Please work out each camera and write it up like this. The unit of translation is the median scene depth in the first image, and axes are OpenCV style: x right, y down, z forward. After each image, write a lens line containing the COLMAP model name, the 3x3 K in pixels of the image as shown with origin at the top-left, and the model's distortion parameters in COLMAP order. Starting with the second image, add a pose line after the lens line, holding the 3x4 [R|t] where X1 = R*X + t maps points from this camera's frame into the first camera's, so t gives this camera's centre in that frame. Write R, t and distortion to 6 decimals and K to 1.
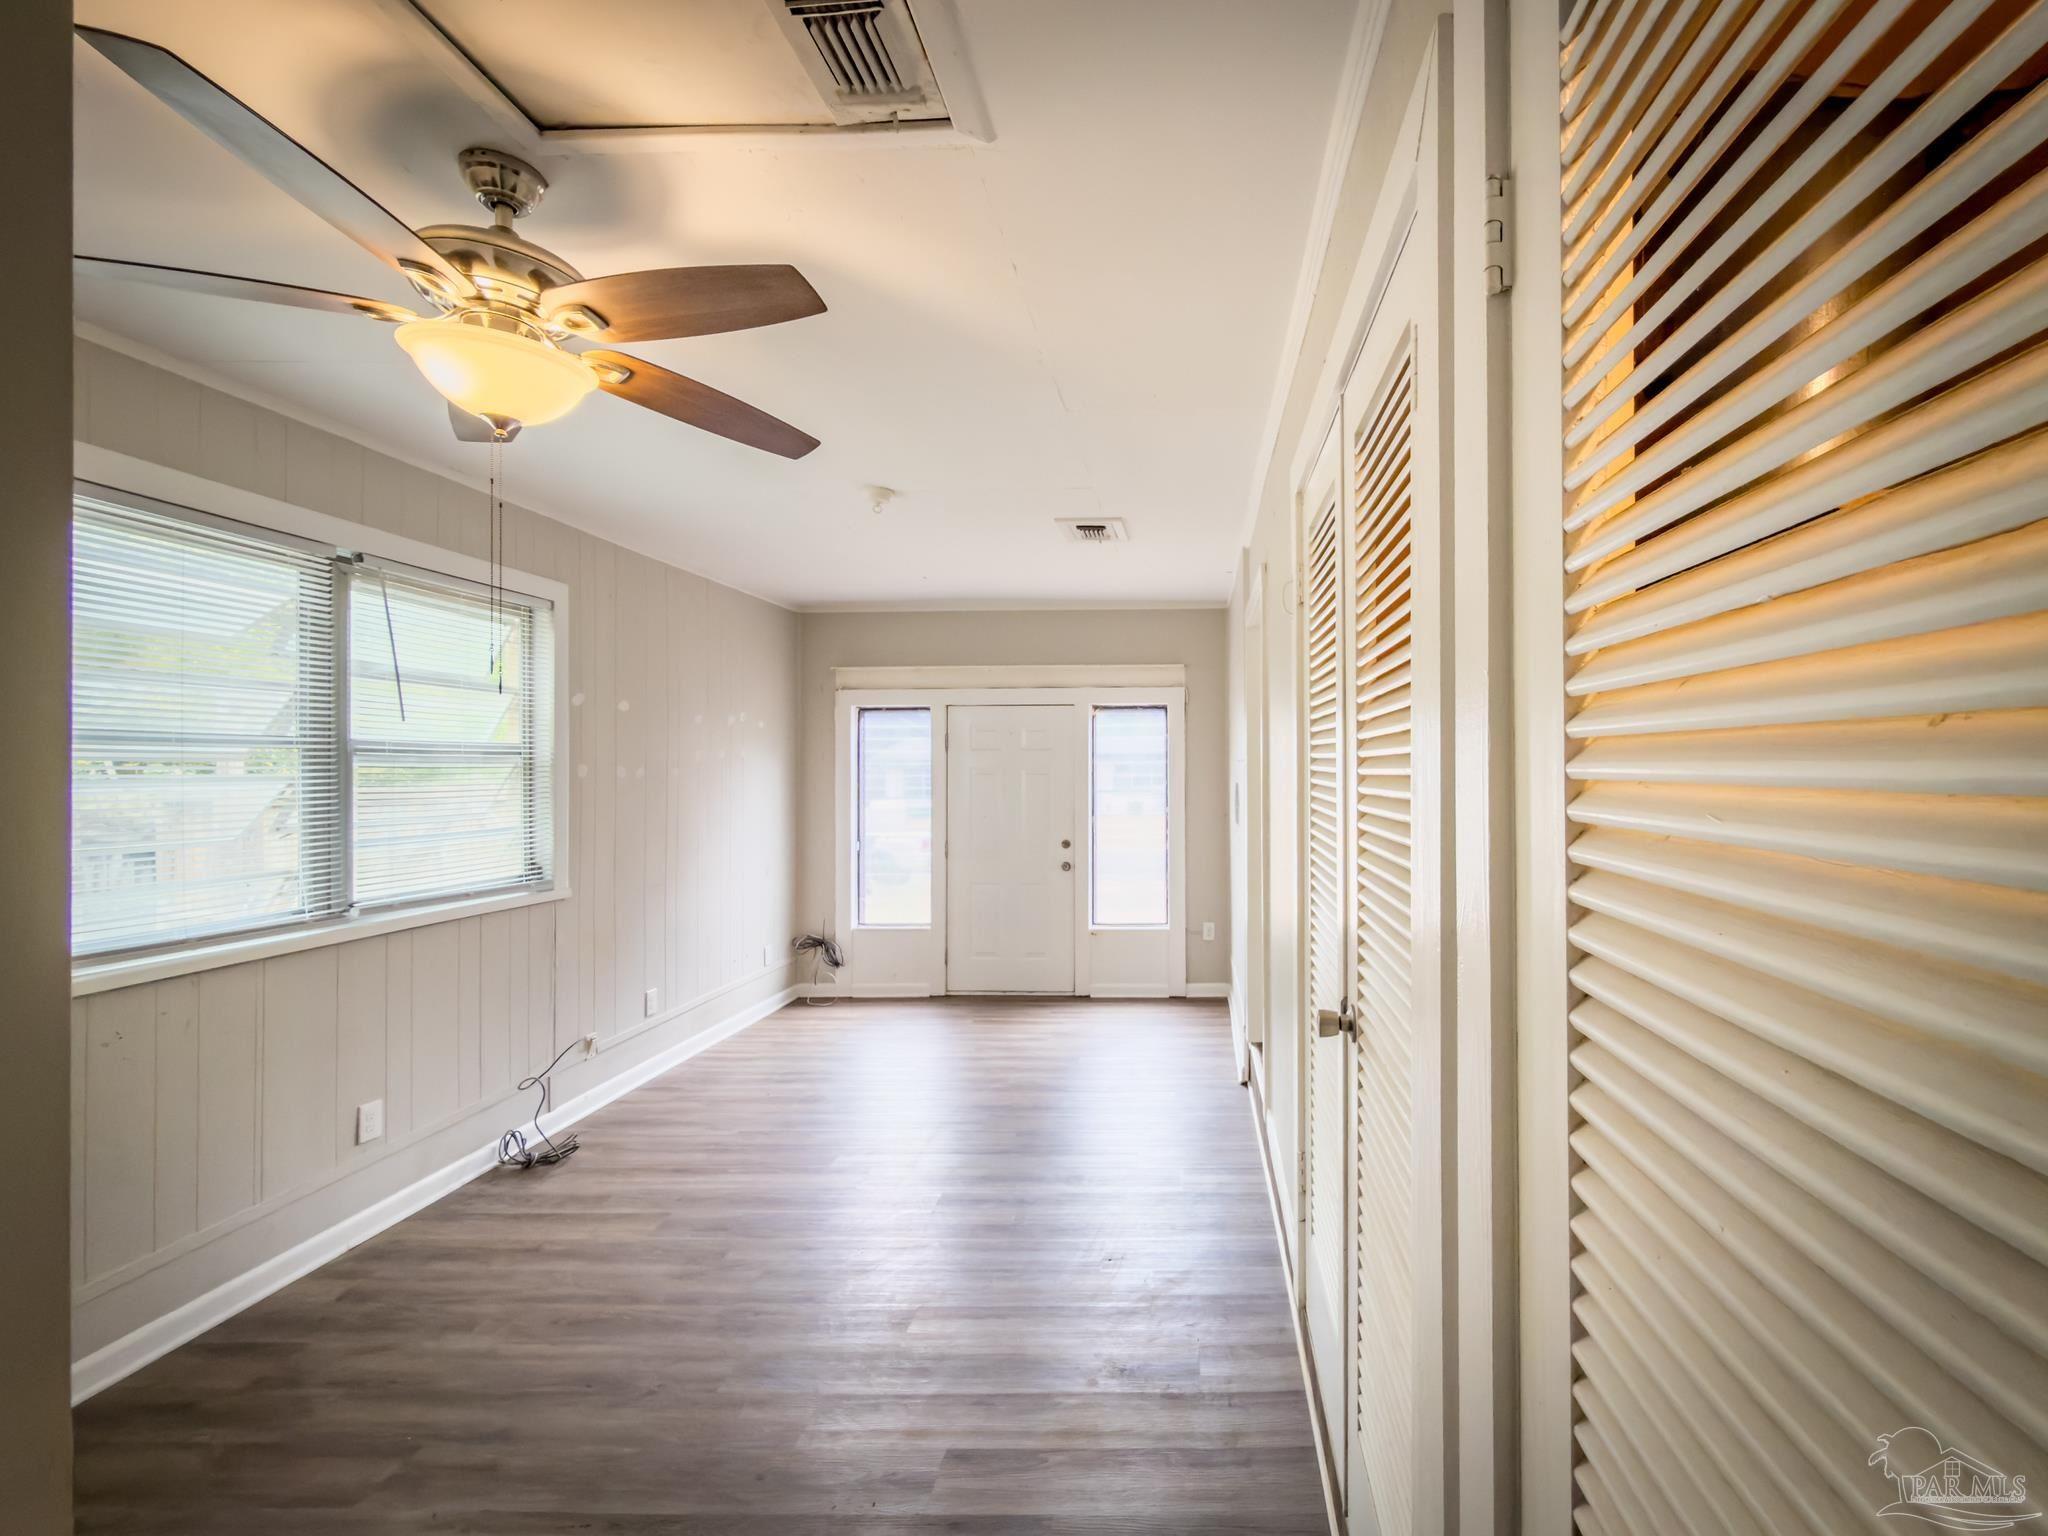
lens RADIAL K [[824.7, 0, 1024.0], [0, 824.7, 768.0], [0, 0, 1]] dist [0.000974, 0.000058]
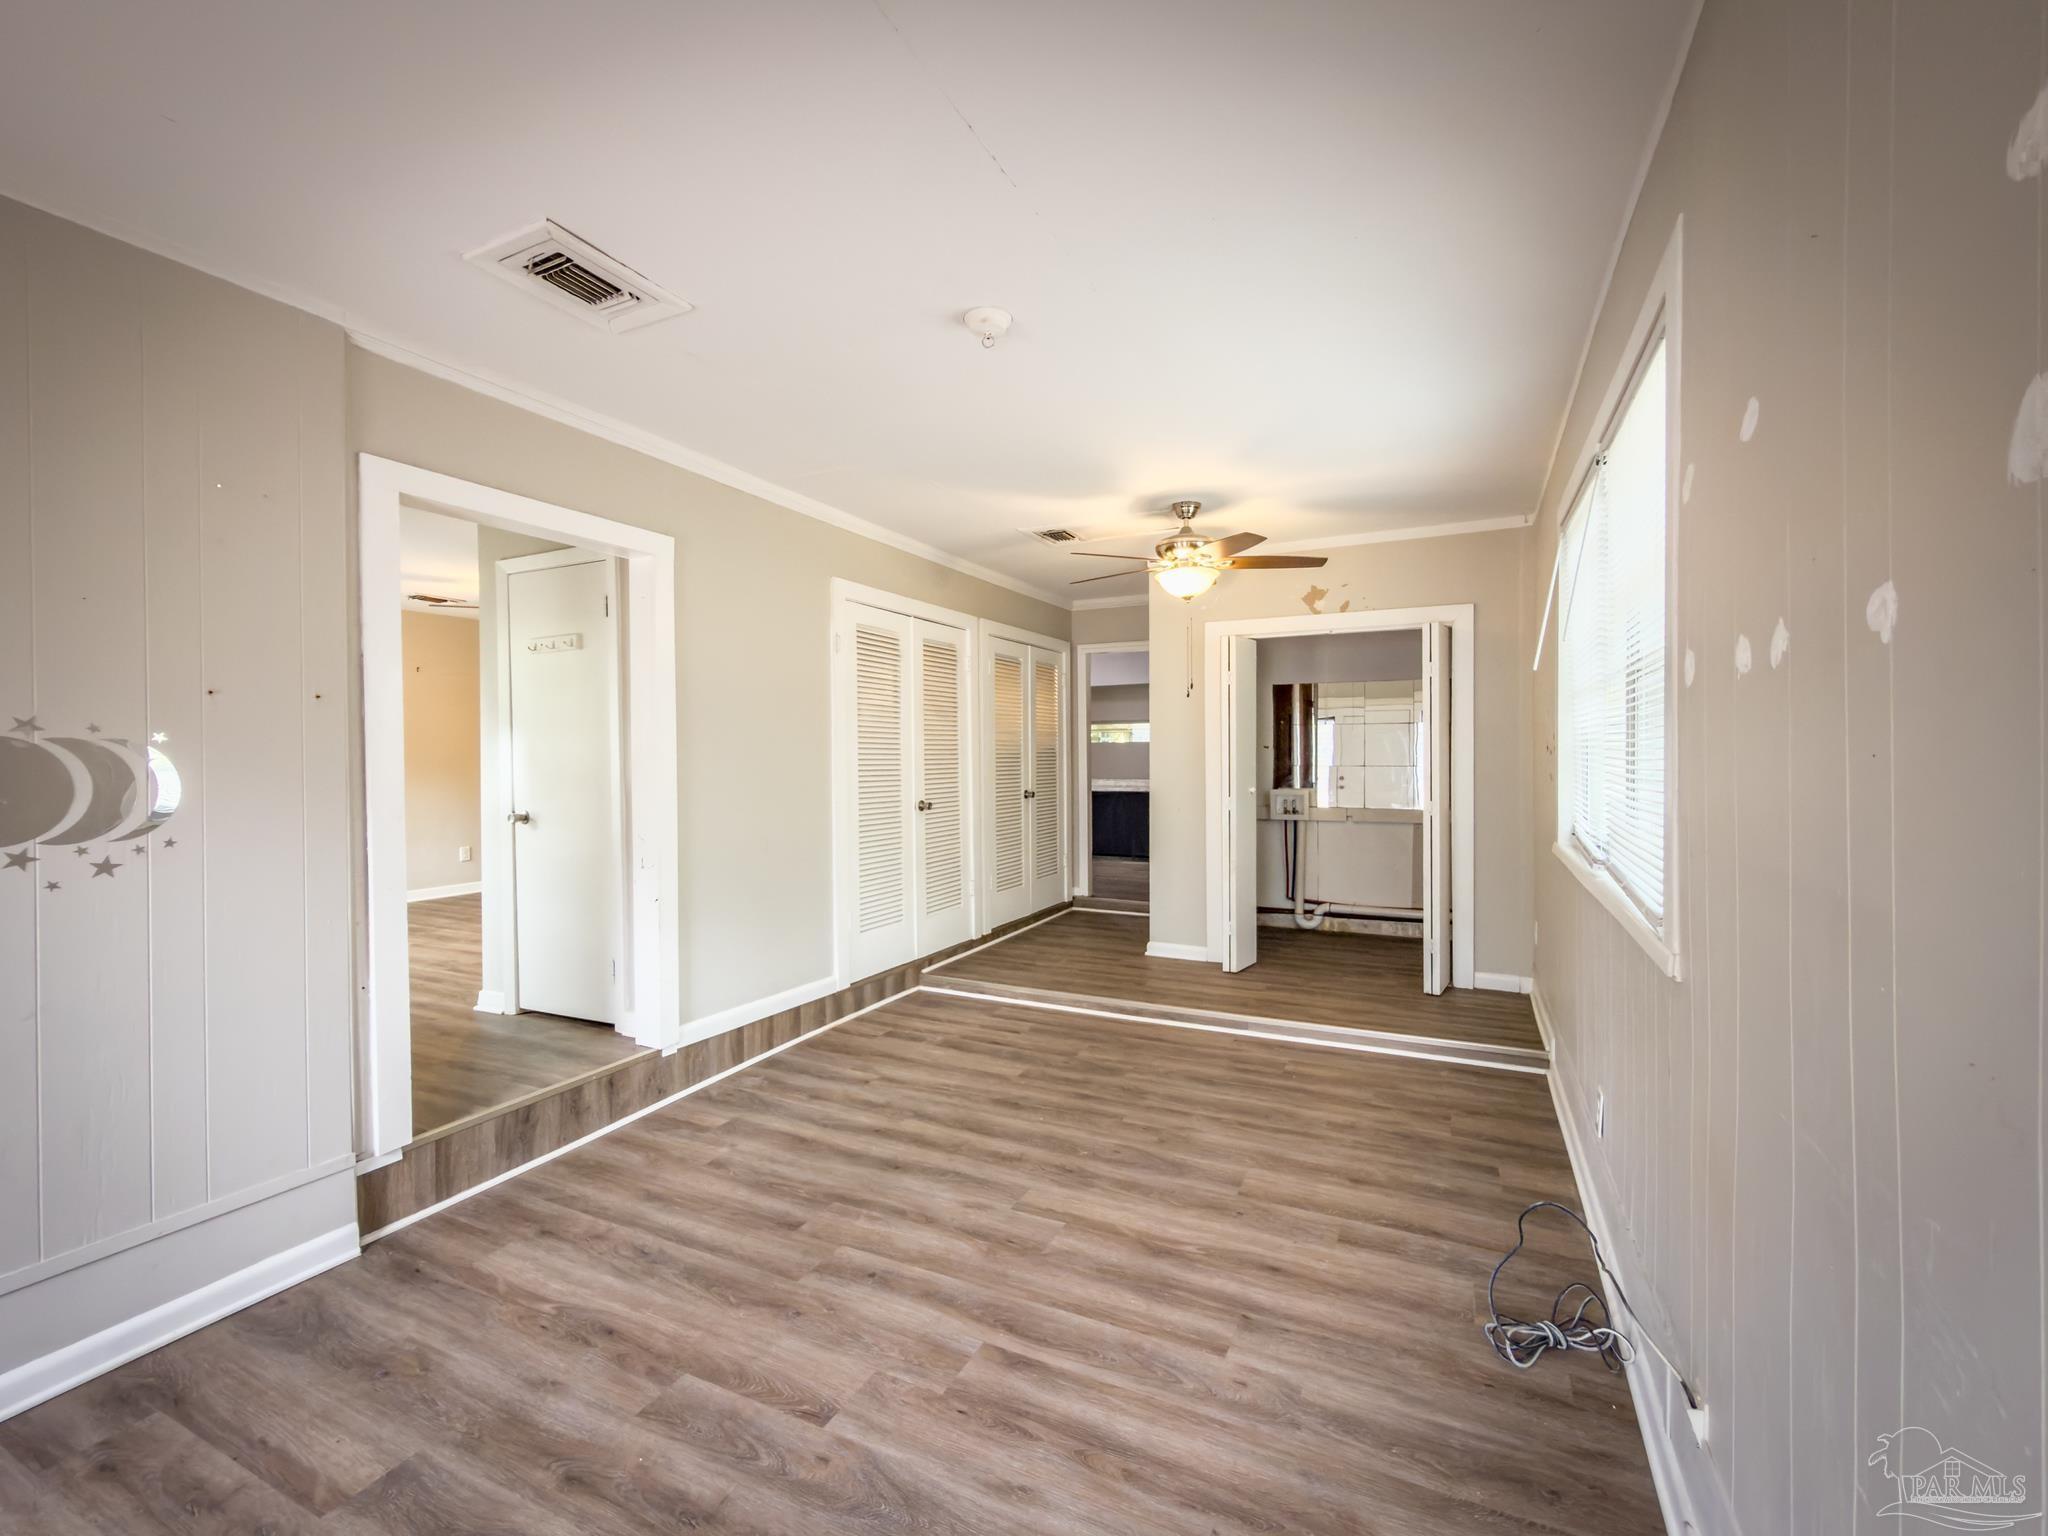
lens RADIAL K [[824.7, 0, 1024.0], [0, 824.7, 768.0], [0, 0, 1]] dist [0.000974, 0.000058]
pose [[-0.955453, 0.006530, 0.295071, -0.543963], [0.009524, 0.999917, 0.008713, 0.077076], [-0.294990, 0.011135, -0.955436, 2.214671]]
